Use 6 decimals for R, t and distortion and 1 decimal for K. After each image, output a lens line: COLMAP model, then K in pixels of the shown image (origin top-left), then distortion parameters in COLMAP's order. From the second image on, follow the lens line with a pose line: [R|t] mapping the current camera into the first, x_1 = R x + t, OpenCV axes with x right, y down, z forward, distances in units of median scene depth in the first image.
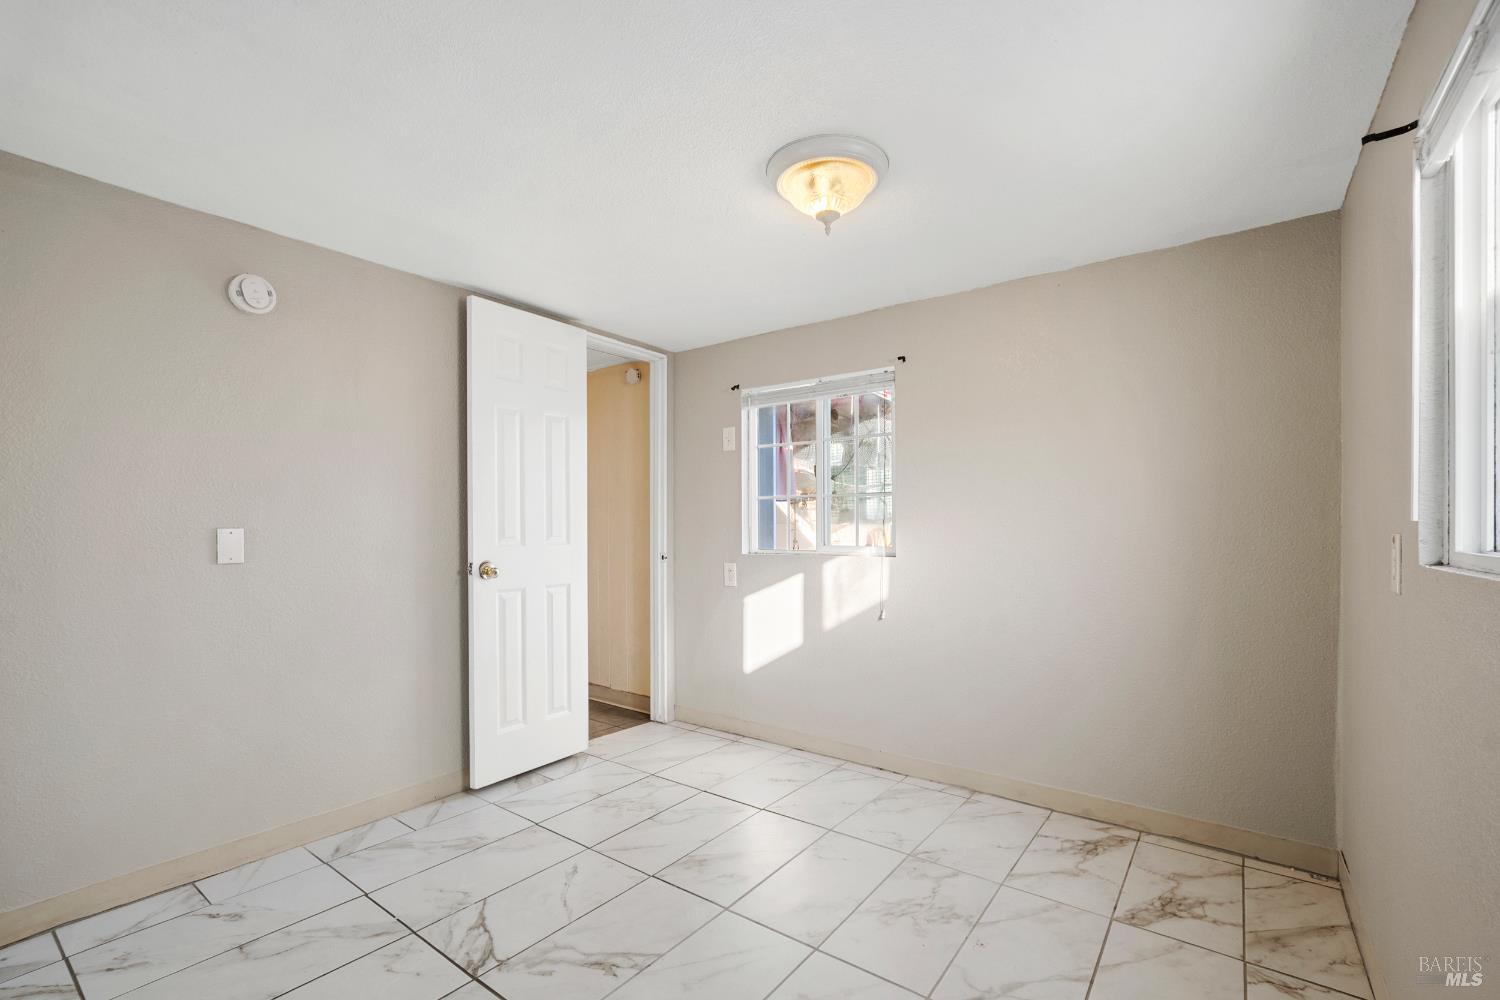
lens RADIAL K [[661.5, 0, 746.0], [0, 661.5, 531.2], [0, 0, 1]] dist [-0.000853, -0.000043]
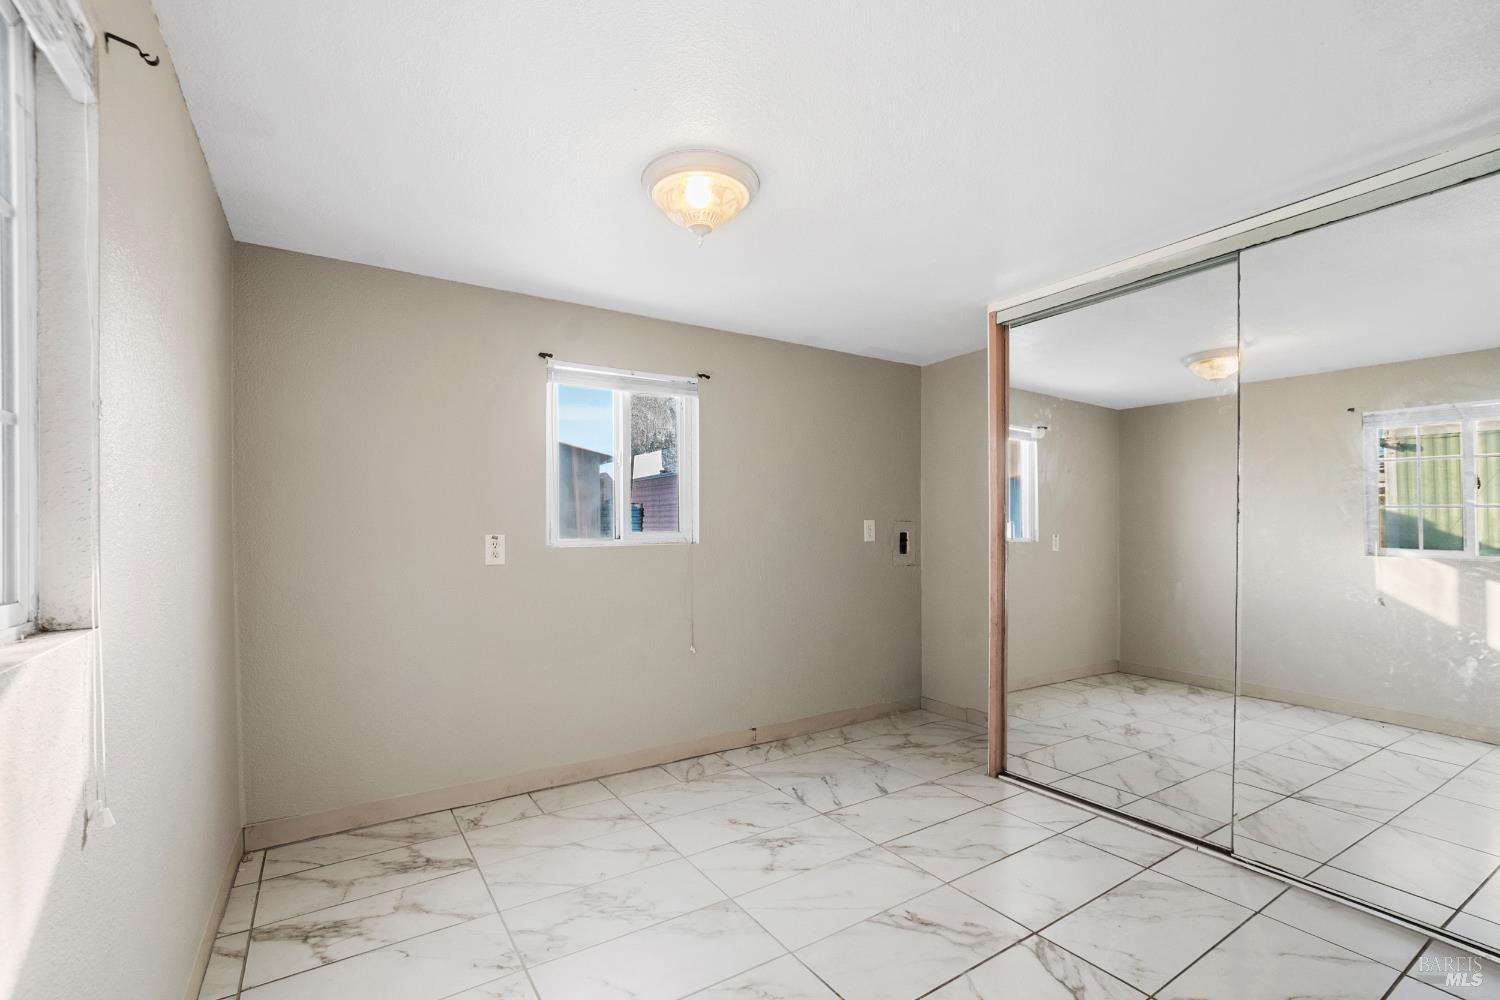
lens RADIAL K [[667.9, 0, 745.2], [0, 667.9, 537.7], [0, 0, 1]] dist [-0.001528, 0.000035]
pose [[-0.936478, 0.001209, 0.350725, -0.260853], [0.006178, 0.999896, 0.013049, -0.006658], [-0.350673, 0.014387, -0.936387, 1.667720]]
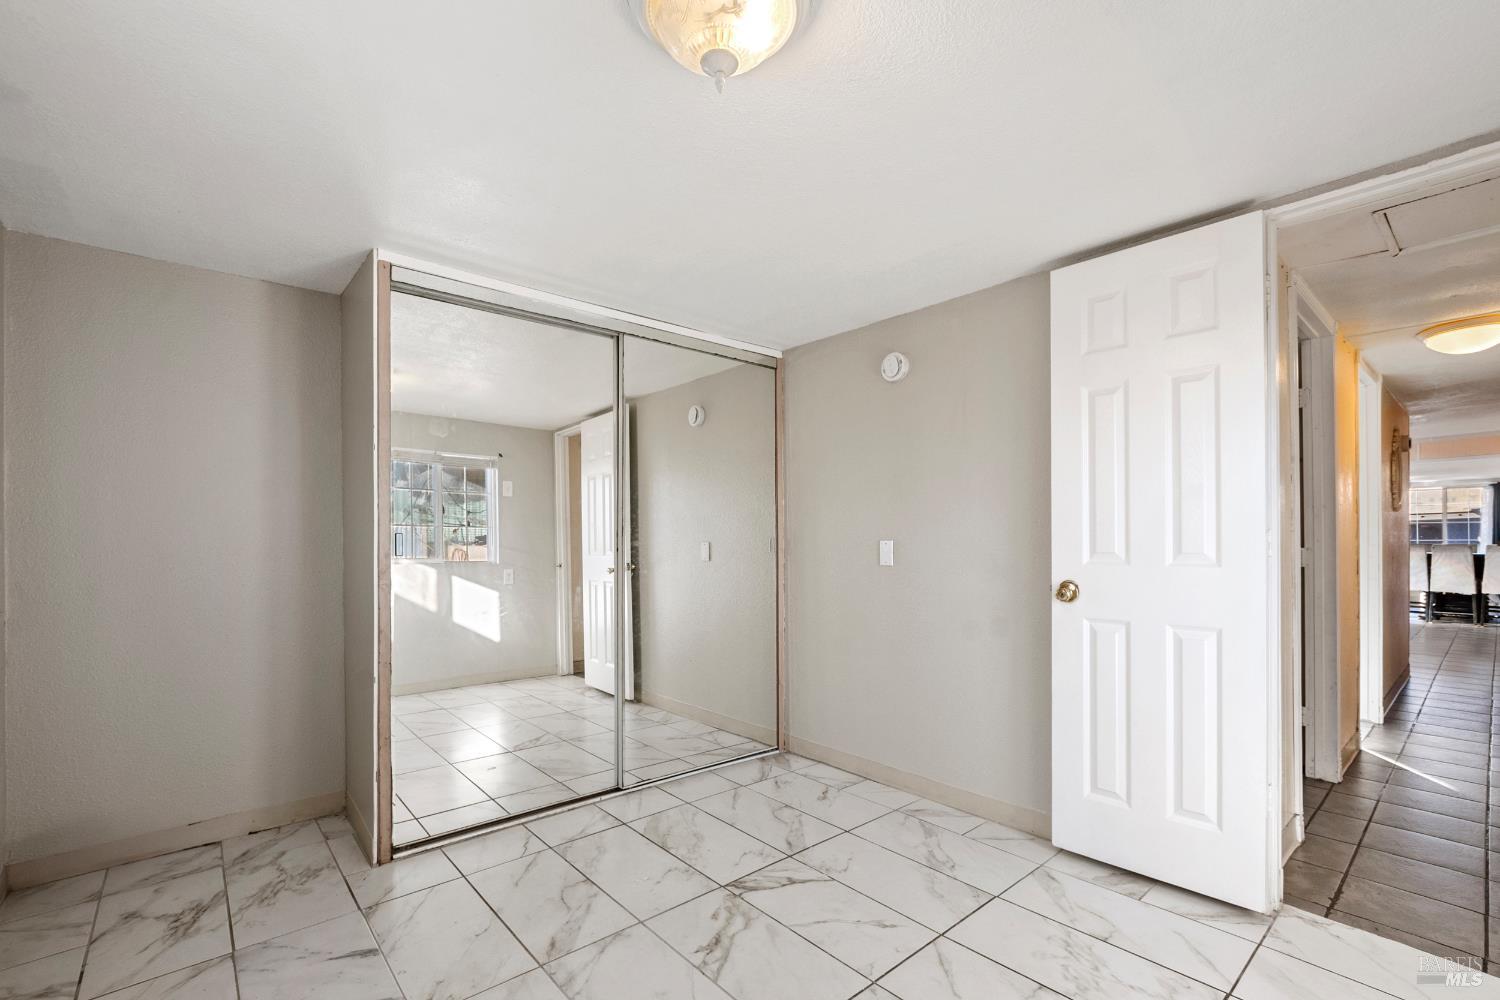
lens RADIAL K [[667.9, 0, 745.2], [0, 667.9, 537.7], [0, 0, 1]] dist [-0.001528, 0.000035]
pose [[-0.207429, 0.001336, -0.978249, 0.656178], [-0.002874, 0.999994, 0.001975, -0.012650], [0.978246, 0.003221, -0.207424, 0.989610]]
